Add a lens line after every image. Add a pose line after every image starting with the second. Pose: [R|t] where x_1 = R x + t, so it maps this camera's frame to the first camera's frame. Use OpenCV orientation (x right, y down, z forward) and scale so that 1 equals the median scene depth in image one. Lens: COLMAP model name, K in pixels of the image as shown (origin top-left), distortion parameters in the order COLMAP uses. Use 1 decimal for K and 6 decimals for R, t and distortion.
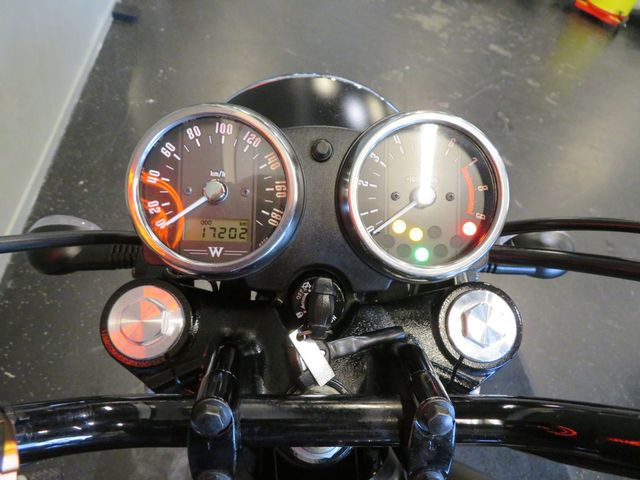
lens RADIAL K [[455.7, 0, 320.0], [0, 455.7, 240.0], [0, 0, 1]] dist [-0.006323, 0.004893]
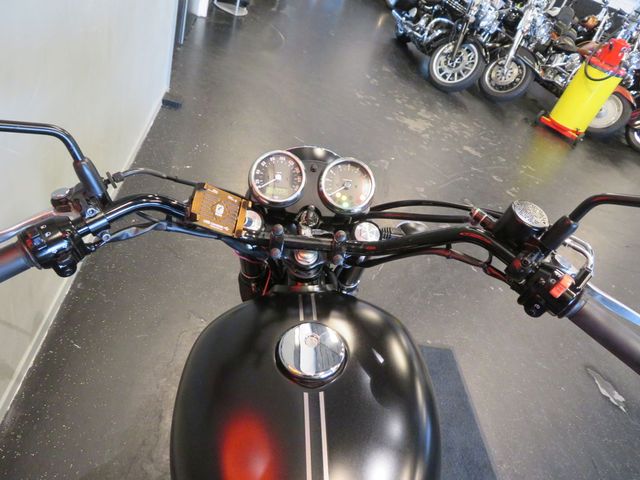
lens RADIAL K [[455.7, 0, 320.0], [0, 455.7, 240.0], [0, 0, 1]] dist [-0.006323, 0.004893]
pose [[0.997197, 0.074649, 0.005069, 0.006645], [-0.072543, 0.981202, -0.178828, 0.084776], [-0.018323, 0.177959, 0.983867, -0.197740]]
